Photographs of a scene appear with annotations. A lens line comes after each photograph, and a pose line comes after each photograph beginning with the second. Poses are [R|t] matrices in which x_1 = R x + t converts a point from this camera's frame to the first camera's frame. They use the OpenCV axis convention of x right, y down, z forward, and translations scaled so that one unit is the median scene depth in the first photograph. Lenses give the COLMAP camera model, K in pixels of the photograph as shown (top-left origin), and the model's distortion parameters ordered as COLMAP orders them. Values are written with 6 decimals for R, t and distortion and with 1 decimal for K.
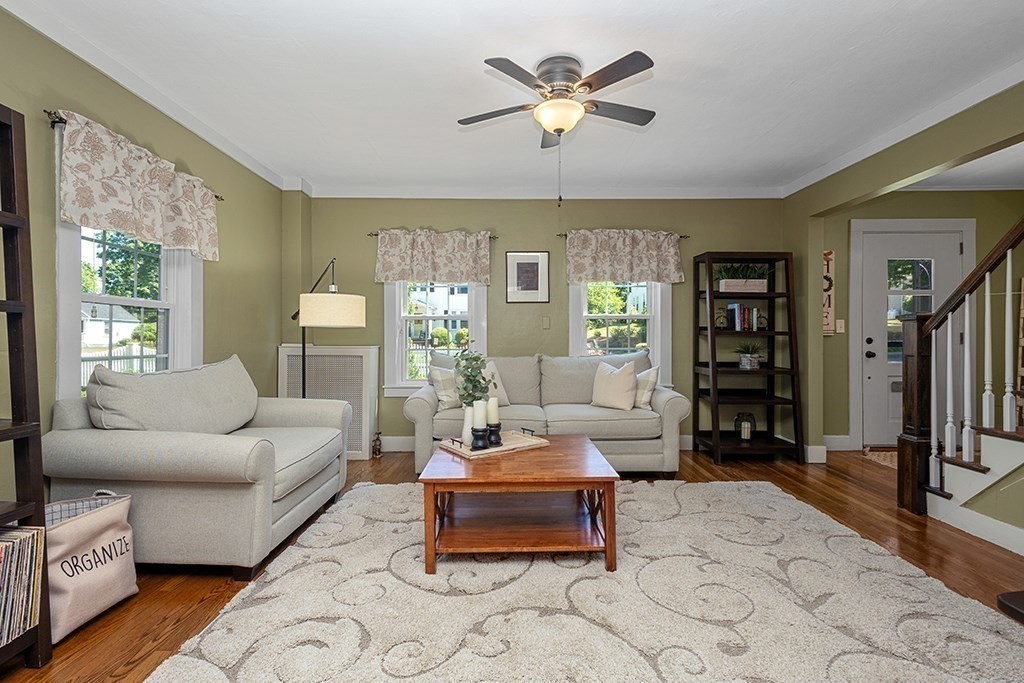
lens RADIAL K [[471.4, 0, 509.7], [0, 471.4, 337.1], [0, 0, 1]] dist [0.012453, -0.003486]
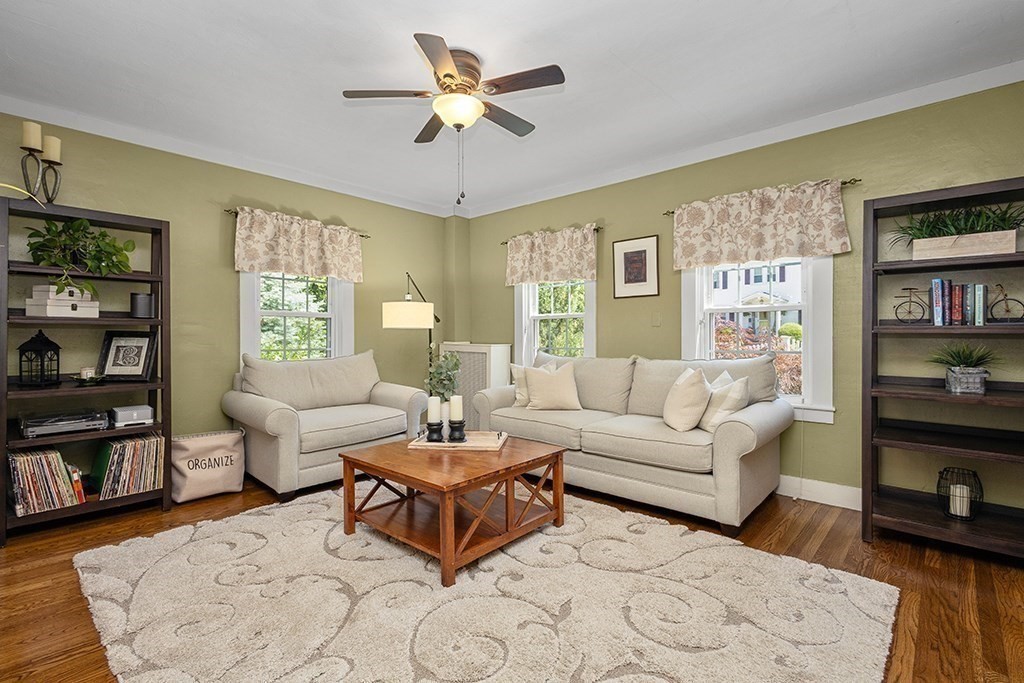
lens RADIAL K [[471.4, 0, 503.3], [0, 471.4, 336.4], [0, 0, 1]] dist [0.012453, -0.003486]
pose [[0.730433, 0.000486, -0.682984, 0.491667], [0.002831, 0.999989, 0.003739, -0.003371], [0.682978, -0.004665, 0.730424, 0.204555]]
